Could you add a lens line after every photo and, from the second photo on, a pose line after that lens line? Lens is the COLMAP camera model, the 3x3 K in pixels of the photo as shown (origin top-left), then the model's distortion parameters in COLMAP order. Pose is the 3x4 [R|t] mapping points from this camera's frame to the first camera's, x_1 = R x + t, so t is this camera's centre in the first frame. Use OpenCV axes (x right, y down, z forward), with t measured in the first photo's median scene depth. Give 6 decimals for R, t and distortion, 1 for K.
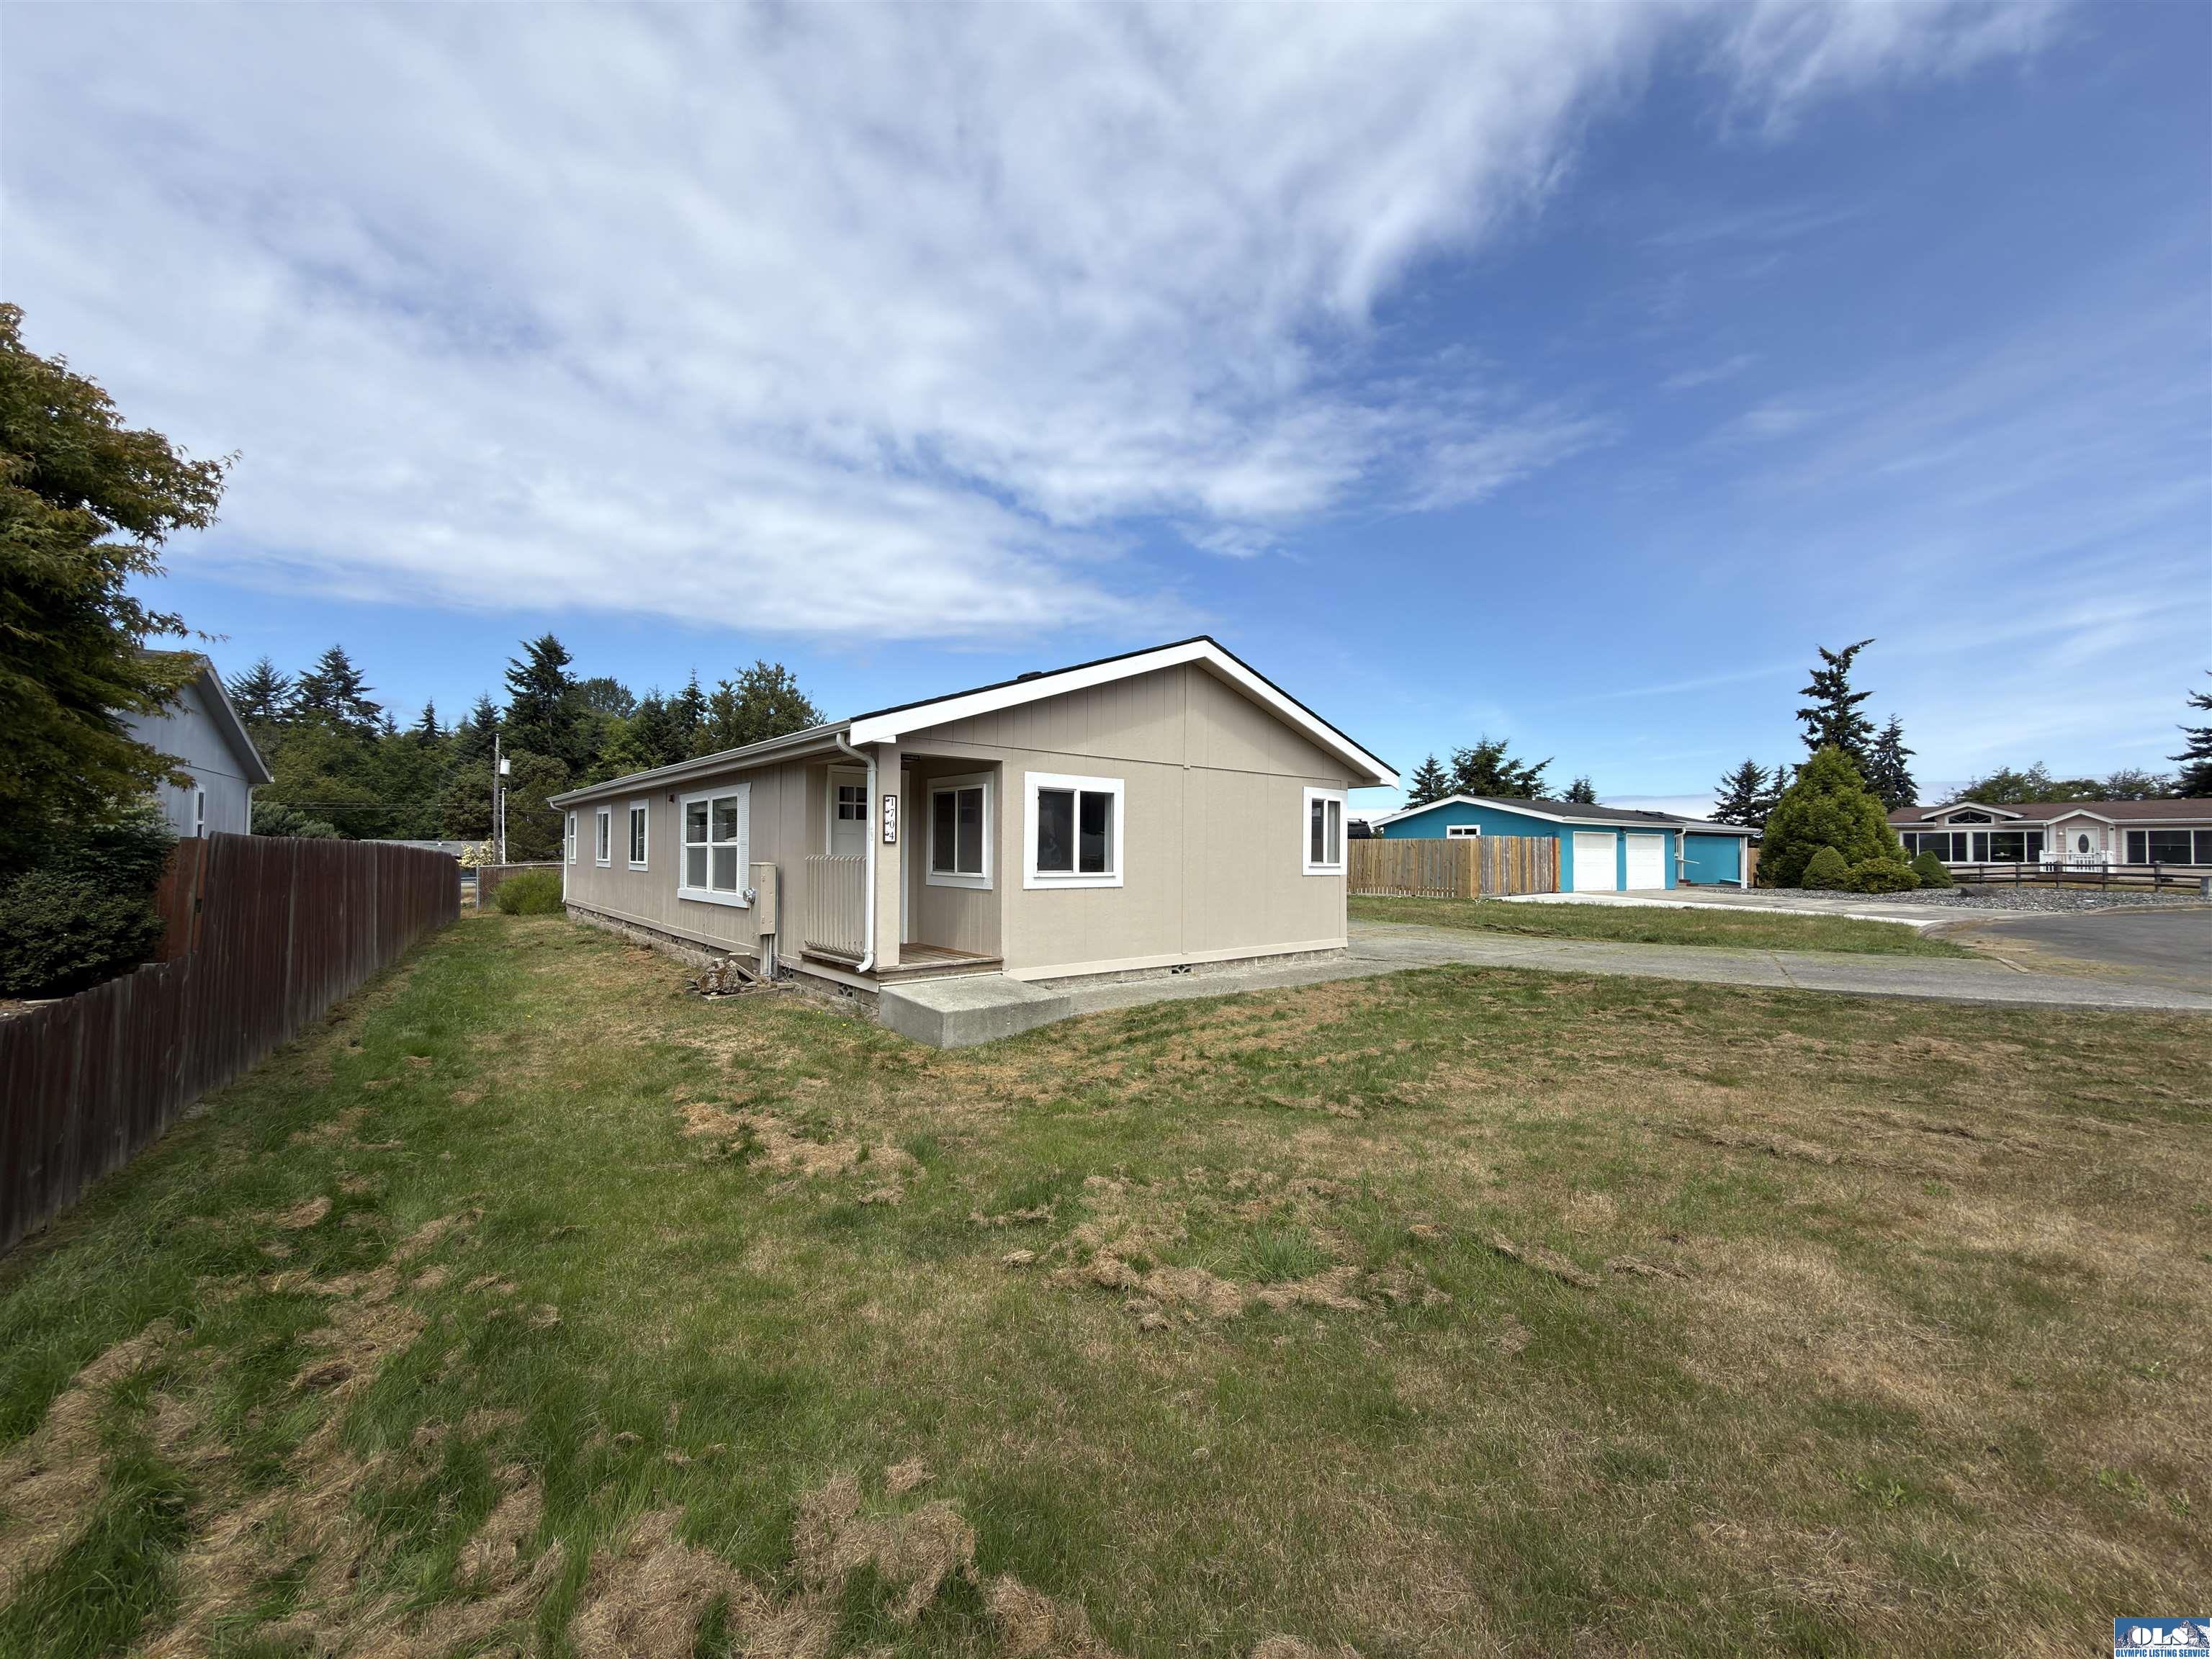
lens RADIAL K [[889.4, 0, 1103.0], [0, 889.4, 829.3], [0, 0, 1]] dist [-0.001569, 0.001500]
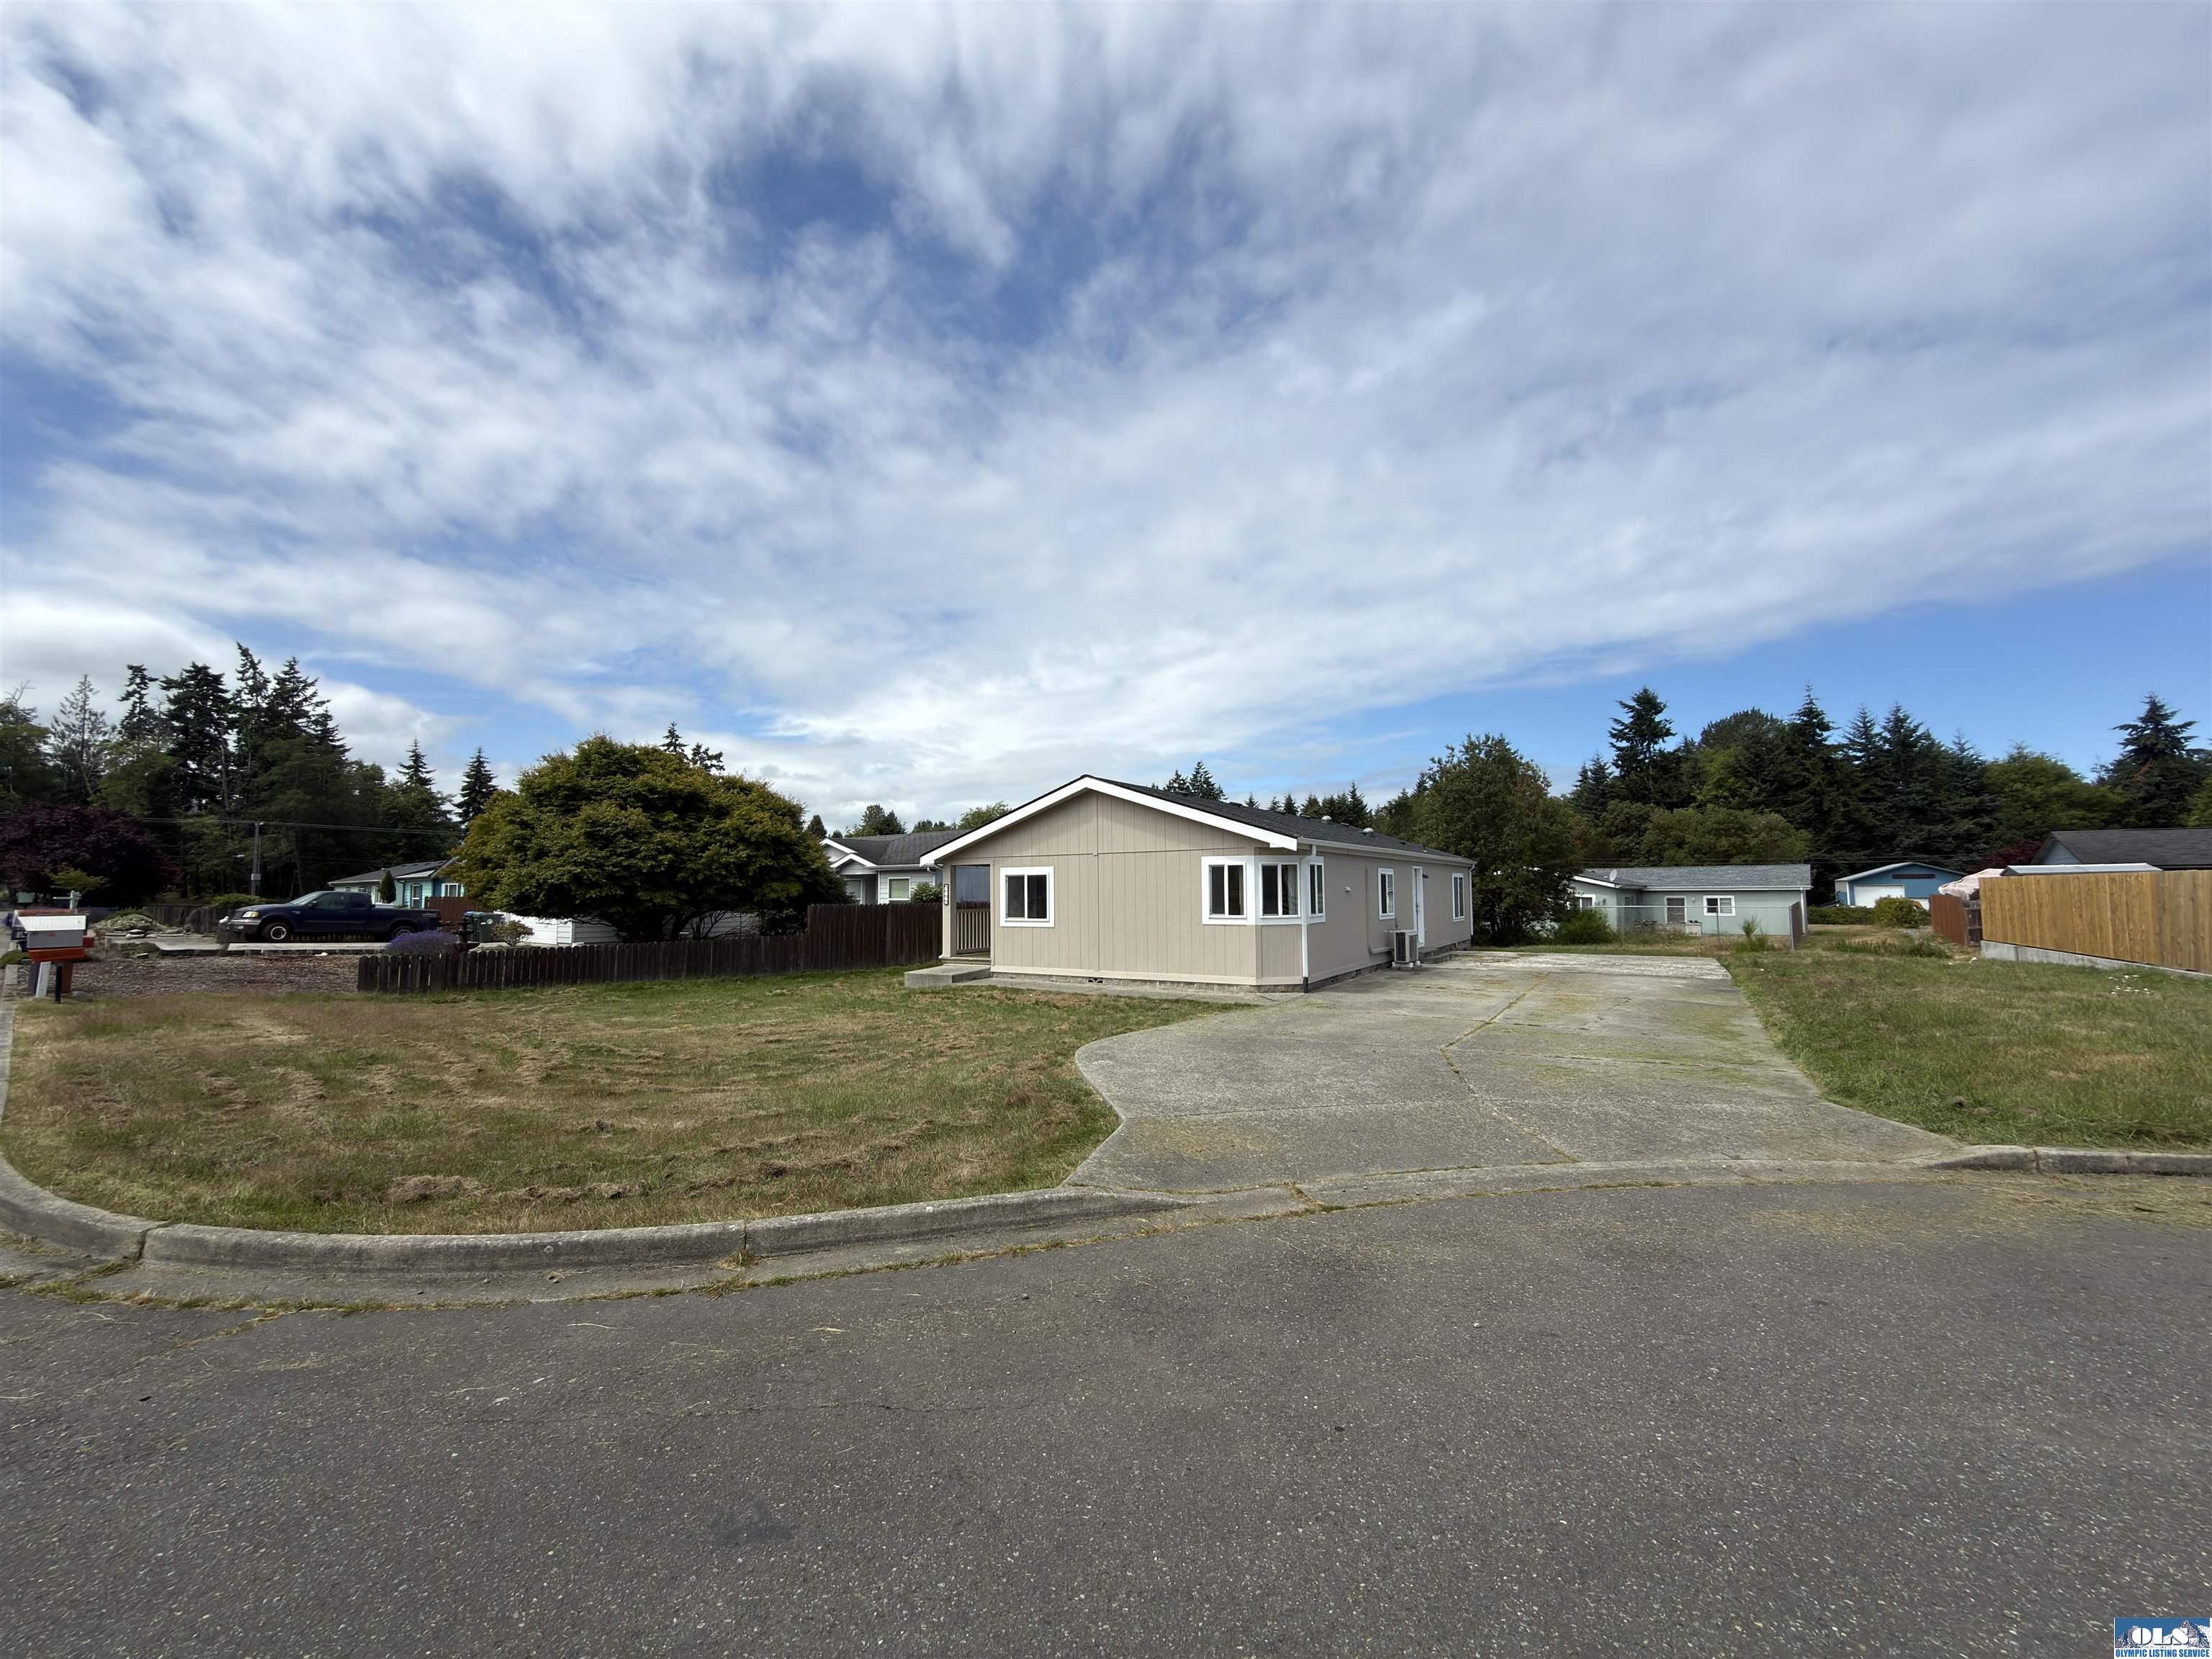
lens RADIAL K [[889.4, 0, 1099.0], [0, 889.4, 822.0], [0, 0, 1]] dist [-0.001569, 0.001500]
pose [[0.302996, -0.086997, -0.949013, 1.729451], [0.037412, 0.996143, -0.079373, -0.000244], [0.952257, -0.011454, 0.305082, 0.546370]]
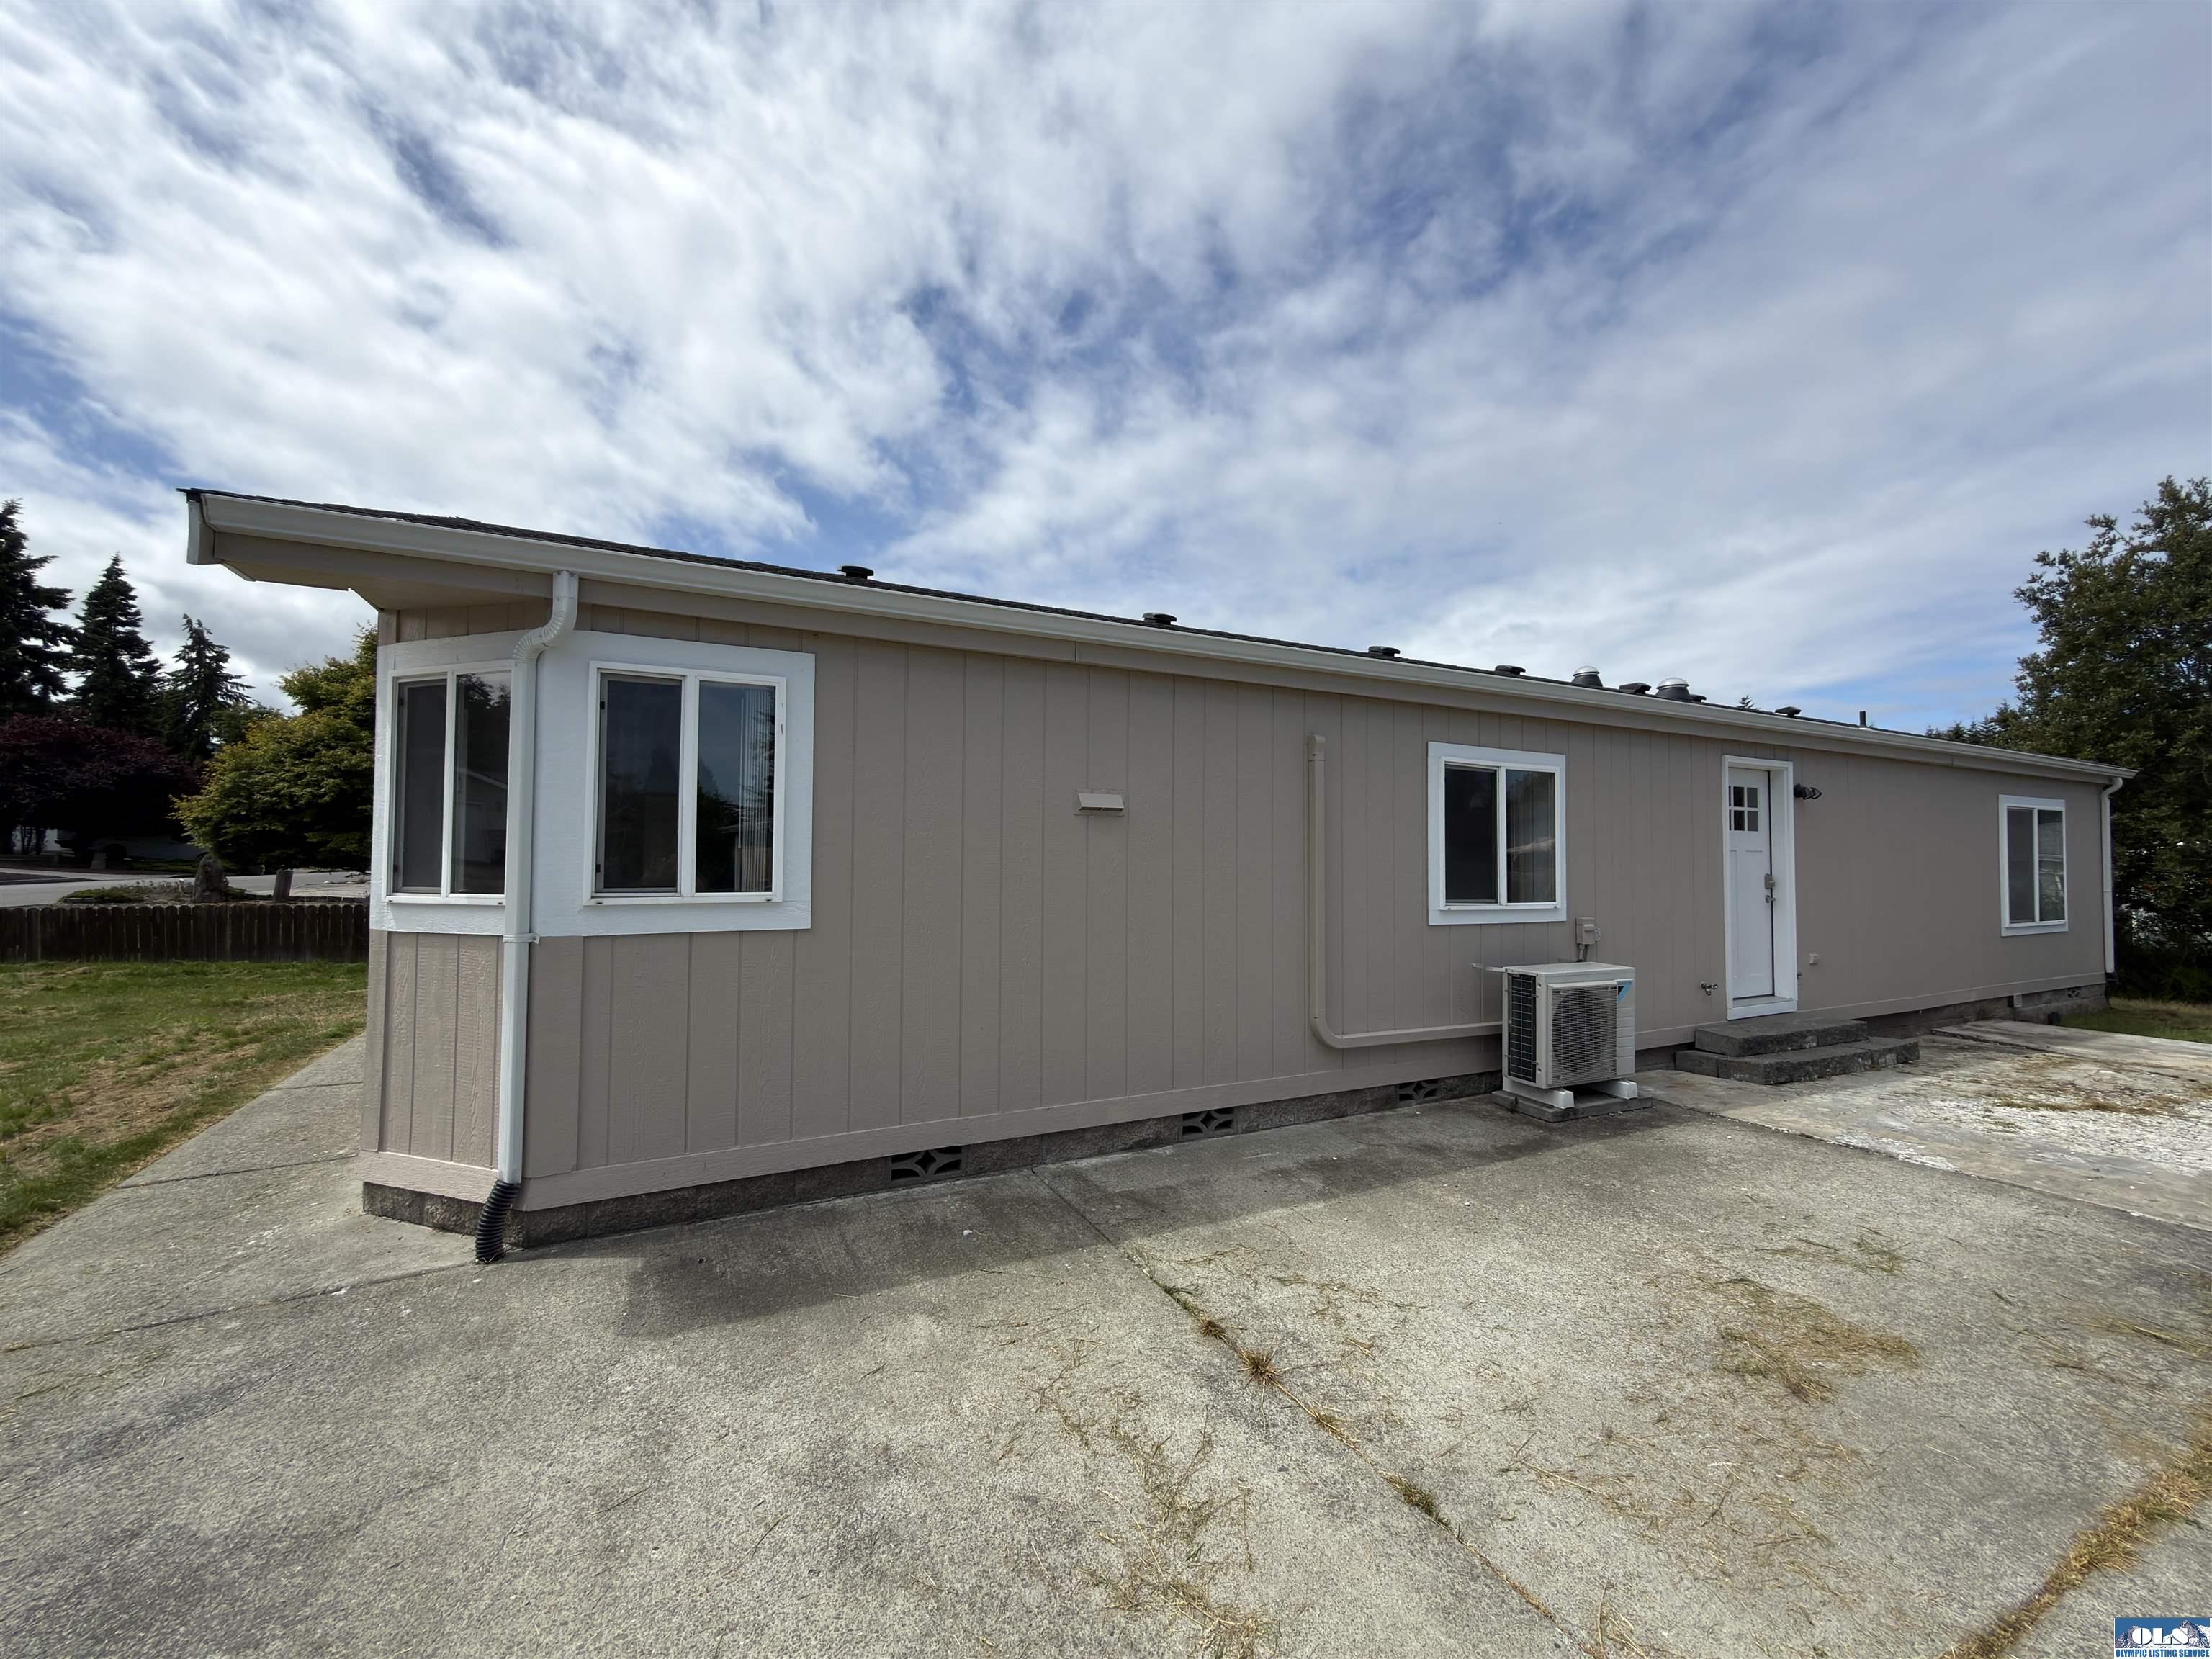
lens RADIAL K [[889.4, 0, 1102.0], [0, 889.4, 826.6], [0, 0, 1]] dist [-0.001569, 0.001500]
pose [[-0.229996, -0.052620, -0.971768, 0.638699], [0.019321, 0.998093, -0.058619, 0.048655], [0.973000, -0.032257, -0.228541, 1.648546]]
